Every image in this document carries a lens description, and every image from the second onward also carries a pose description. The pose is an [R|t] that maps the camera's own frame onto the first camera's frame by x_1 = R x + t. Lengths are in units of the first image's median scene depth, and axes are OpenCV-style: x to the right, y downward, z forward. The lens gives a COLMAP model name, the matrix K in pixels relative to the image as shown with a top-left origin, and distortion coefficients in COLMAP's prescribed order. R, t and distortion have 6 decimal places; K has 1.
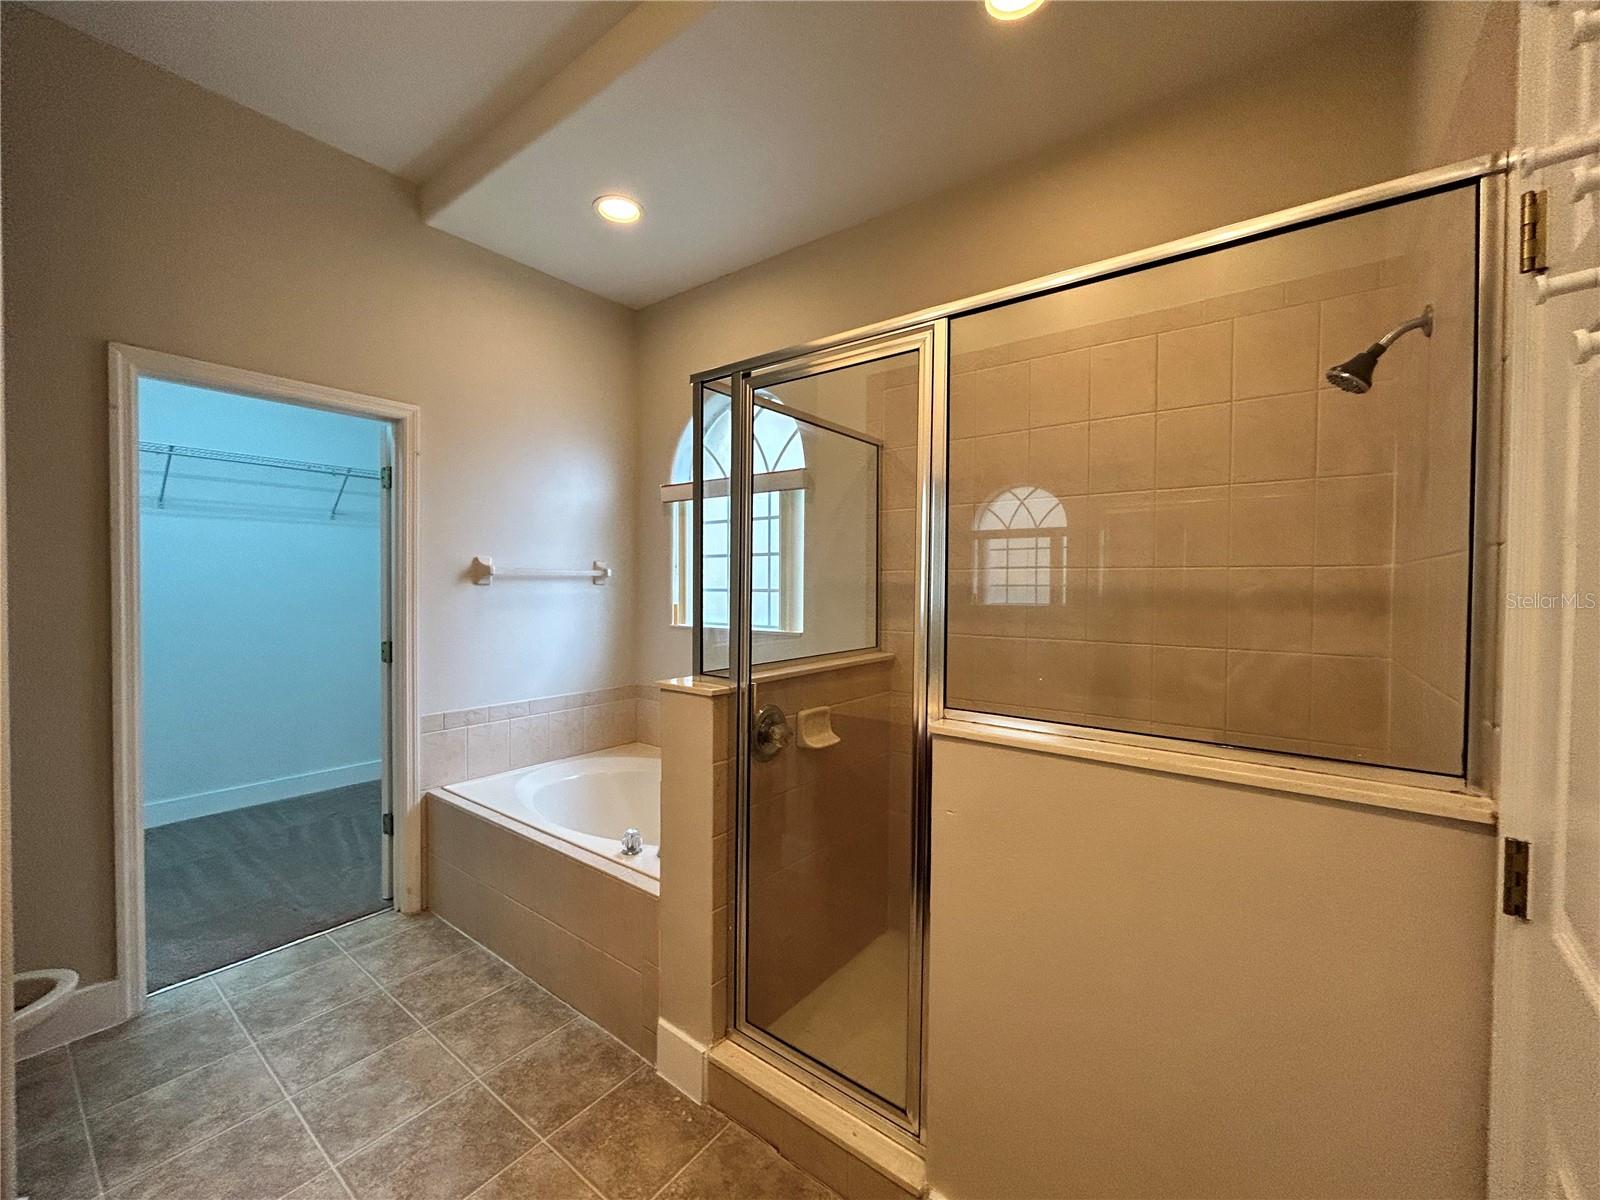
lens RADIAL K [[623.3, 0, 794.5], [0, 623.3, 599.5], [0, 0, 1]] dist [-0.001258, -0.000278]
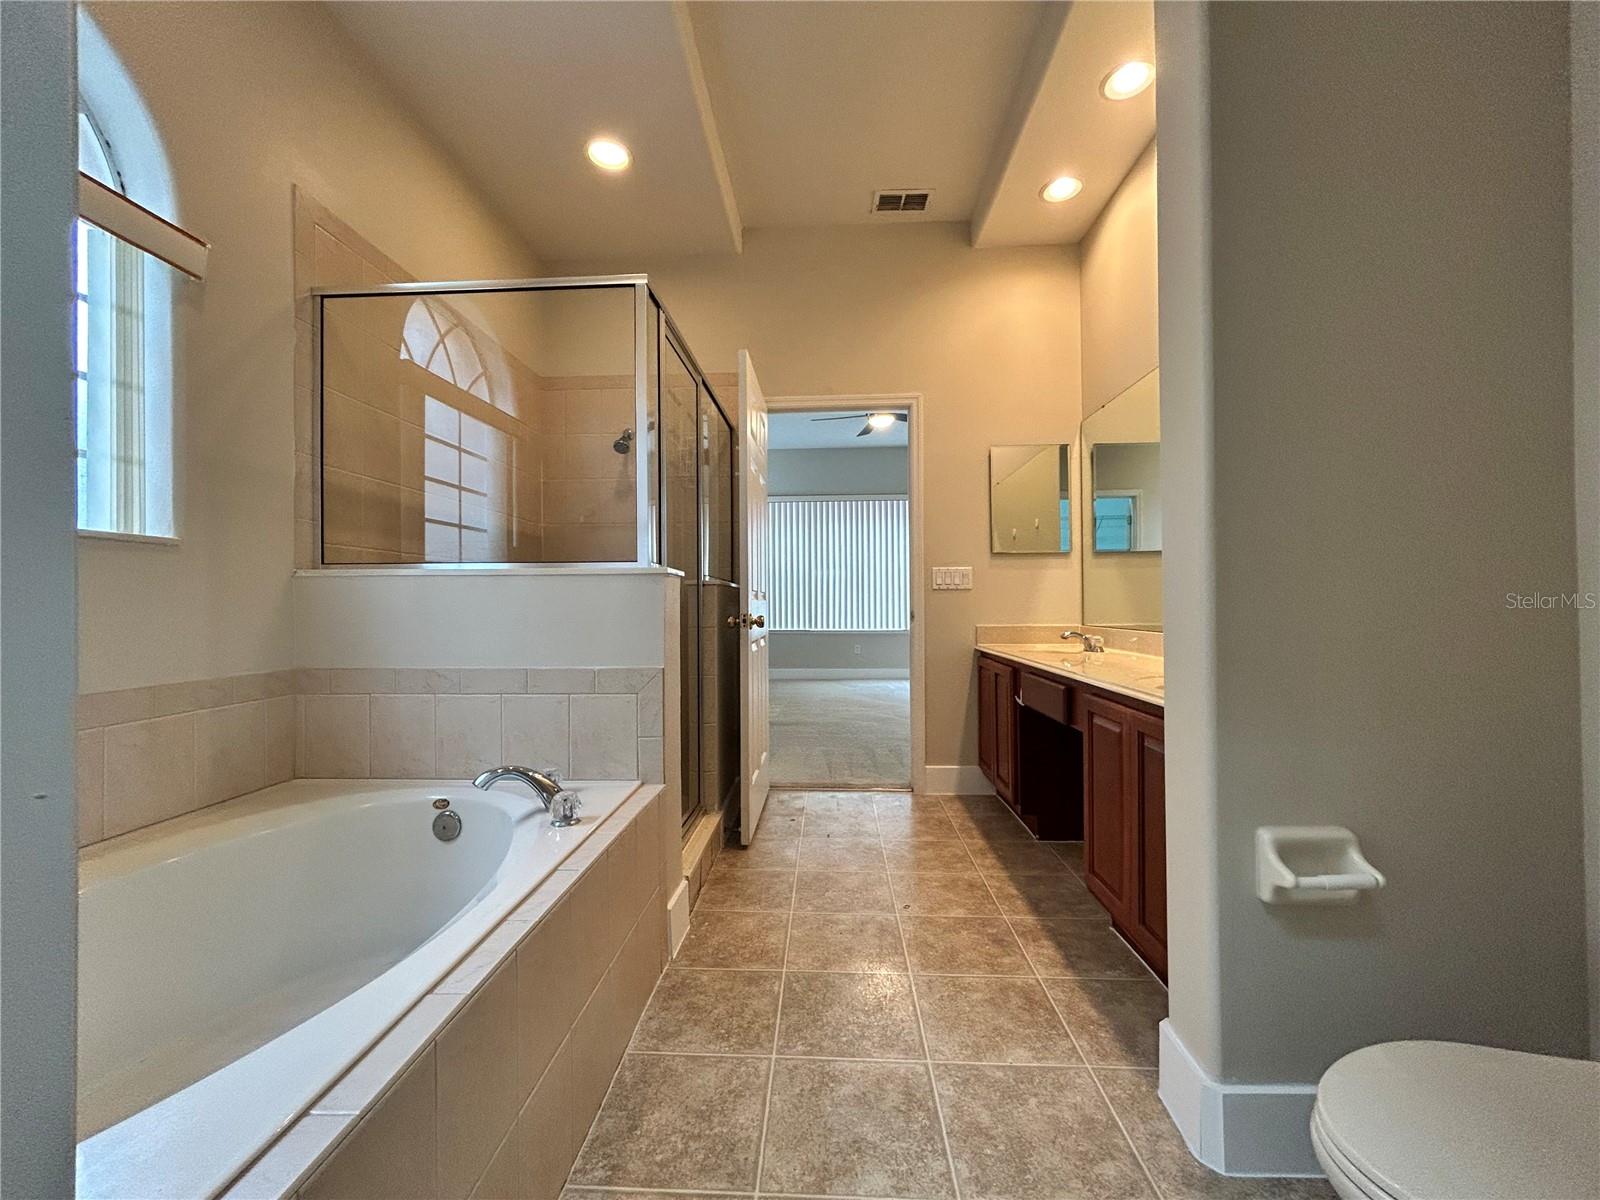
lens RADIAL K [[623.3, 0, 794.5], [0, 623.3, 599.5], [0, 0, 1]] dist [-0.001258, -0.000278]
pose [[-0.546866, 0.003375, 0.837213, -1.305501], [0.020861, 0.999736, 0.009597, 0.199907], [-0.836960, 0.022713, -0.546792, 1.535142]]
